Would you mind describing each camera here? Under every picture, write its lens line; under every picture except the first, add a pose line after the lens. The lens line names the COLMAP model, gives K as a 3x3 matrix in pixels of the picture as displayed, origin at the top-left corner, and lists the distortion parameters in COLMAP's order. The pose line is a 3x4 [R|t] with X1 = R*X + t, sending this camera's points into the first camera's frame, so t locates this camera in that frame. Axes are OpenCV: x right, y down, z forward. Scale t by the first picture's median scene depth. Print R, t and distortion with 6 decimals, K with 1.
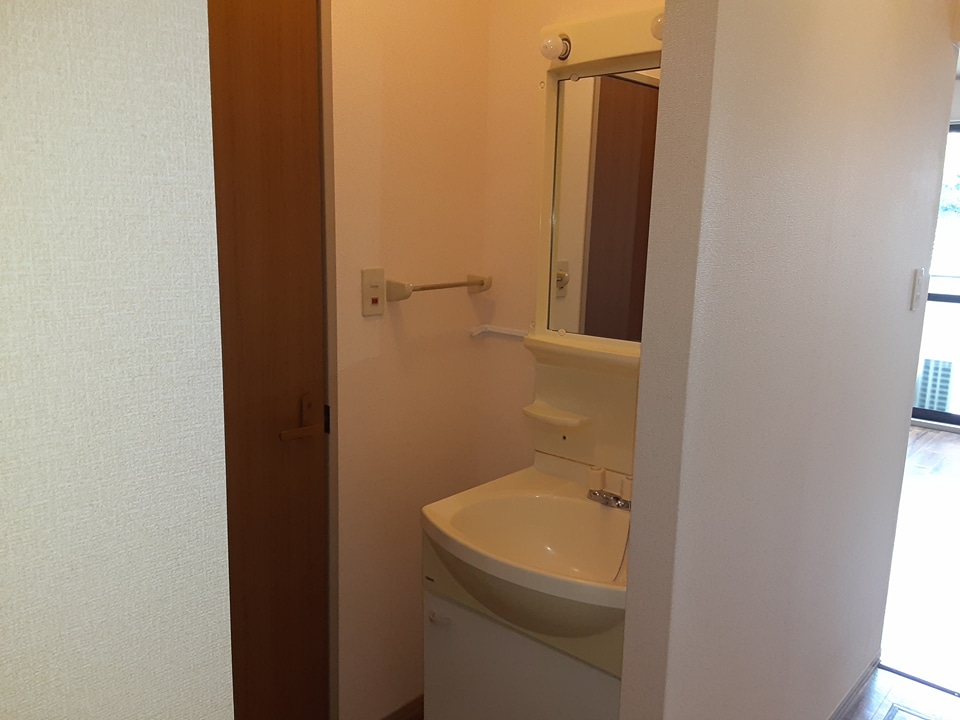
lens RADIAL K [[772.6, 0, 474.3], [0, 772.6, 360.5], [0, 0, 1]] dist [0.132493, -0.202534]
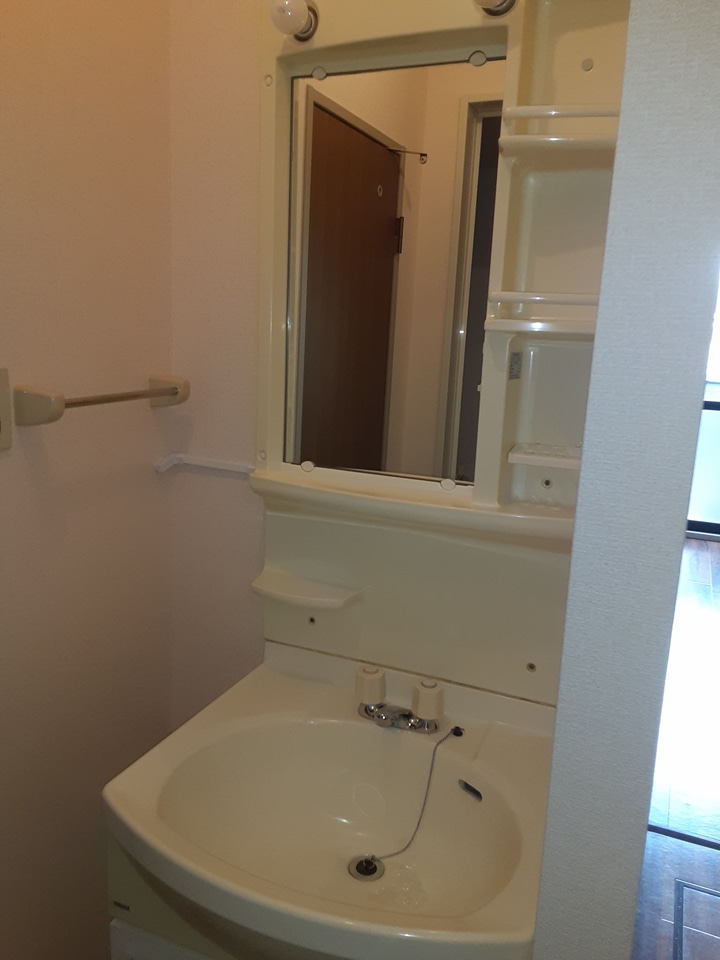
lens RADIAL K [[772.6, 0, 355.5], [0, 772.6, 471.9], [0, 0, 1]] dist [0.132493, -0.202534]
pose [[0.948051, -0.038497, 0.315781, -0.056250], [0.034139, 0.999230, 0.019322, -0.041602], [-0.316282, -0.007538, 0.948635, 0.344036]]
